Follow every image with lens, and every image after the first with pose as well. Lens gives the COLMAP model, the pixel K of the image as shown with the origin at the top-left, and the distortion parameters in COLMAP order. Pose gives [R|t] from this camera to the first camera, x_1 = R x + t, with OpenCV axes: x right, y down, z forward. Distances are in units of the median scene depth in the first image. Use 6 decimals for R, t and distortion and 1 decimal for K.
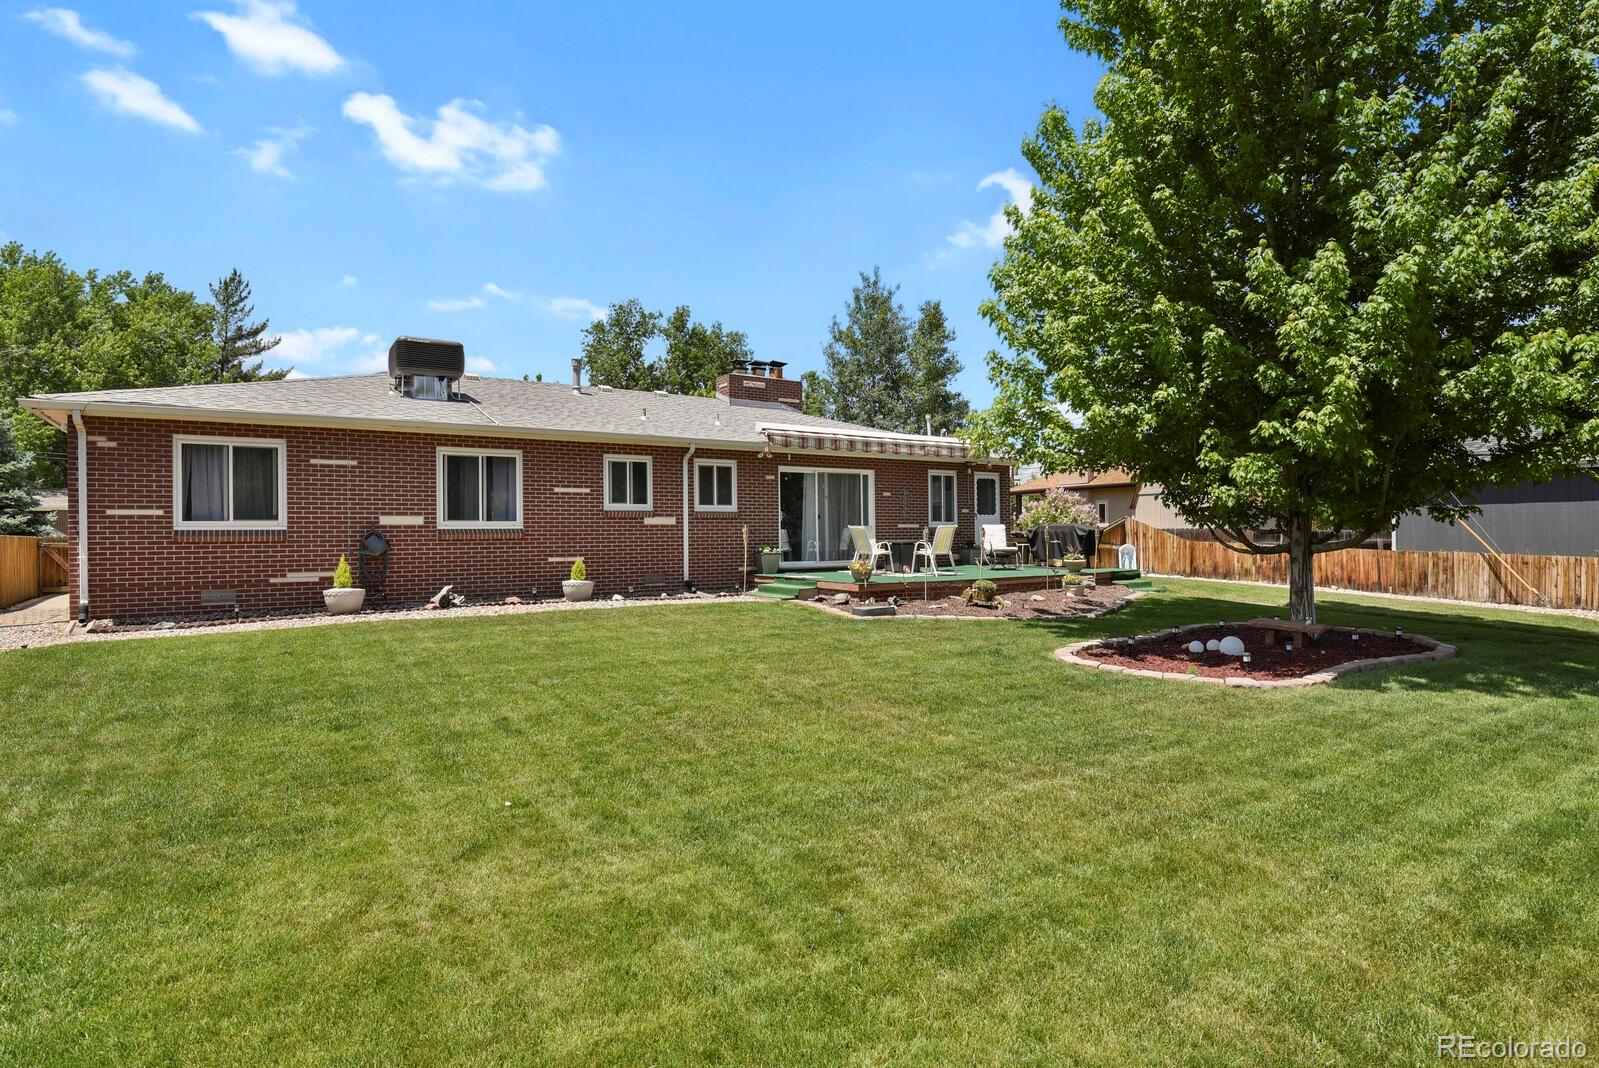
lens RADIAL K [[832.8, 0, 799.6], [0, 832.8, 531.0], [0, 0, 1]] dist [0.002647, 0.000269]
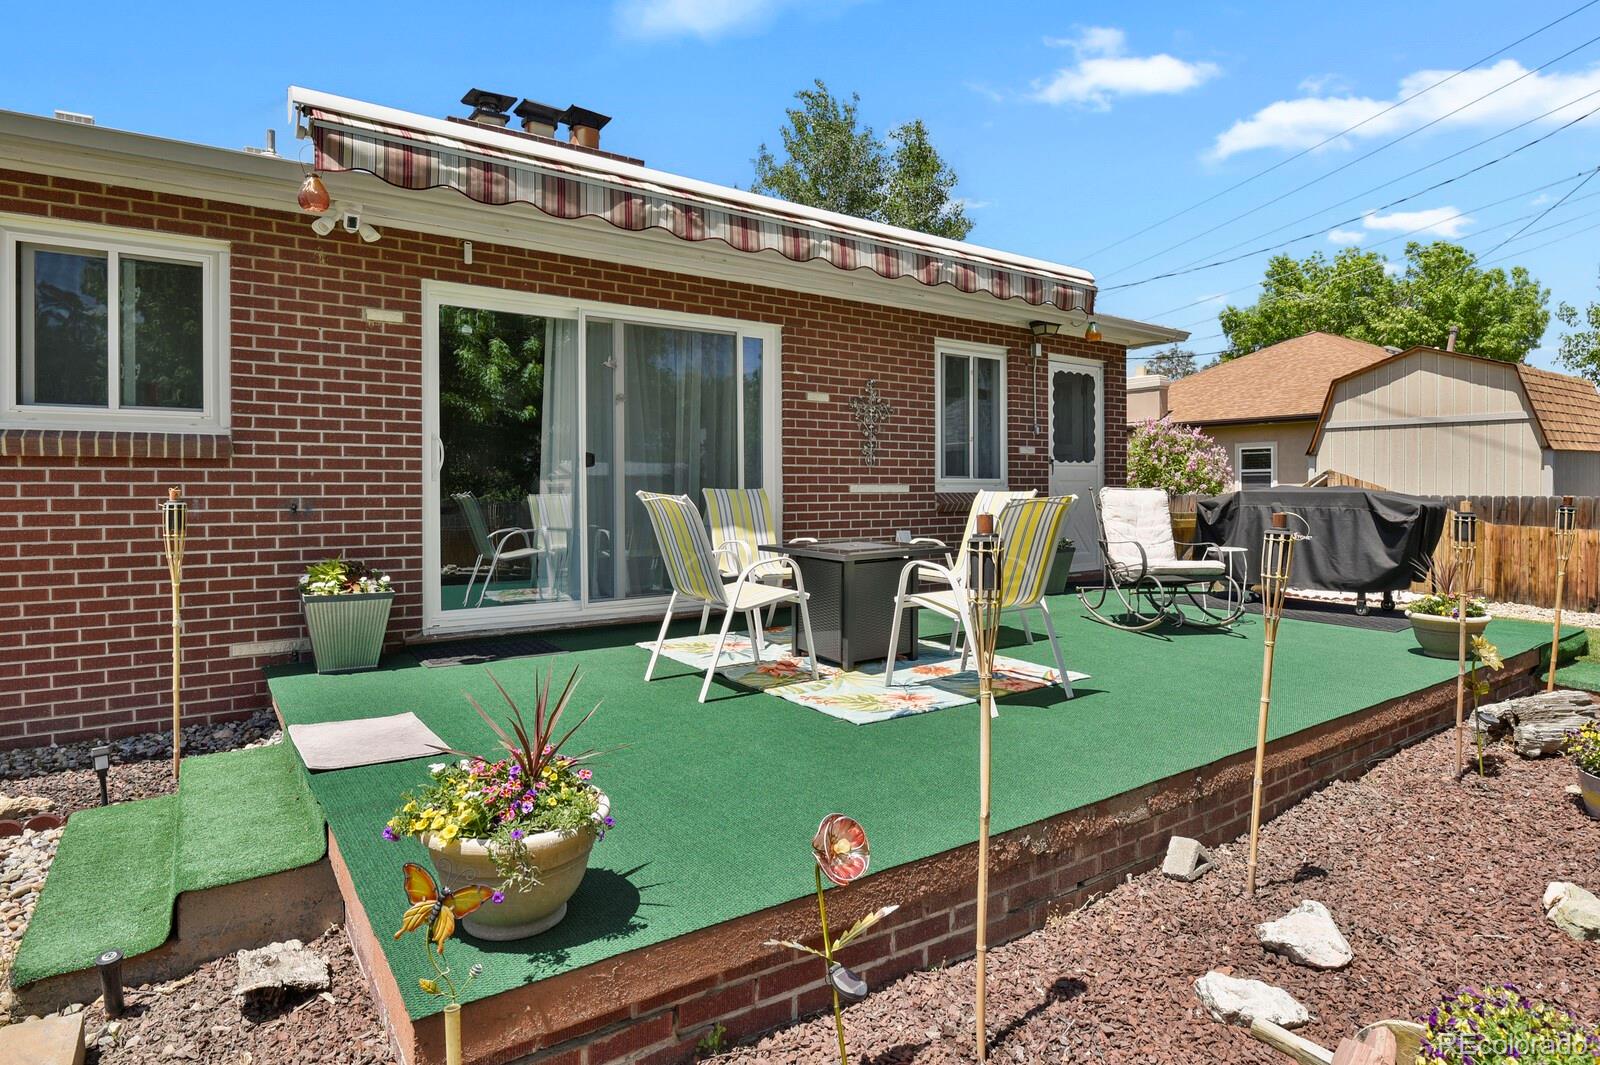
lens RADIAL K [[845.0, 0, 719.4], [0, 845.0, 485.3], [0, 0, 1]] dist [-0.023749, -0.003937]
pose [[0.998147, 0.008505, -0.060246, 0.085211], [-0.008502, 0.999964, 0.000305, -0.007456], [0.060247, 0.000208, 0.998183, 0.646755]]
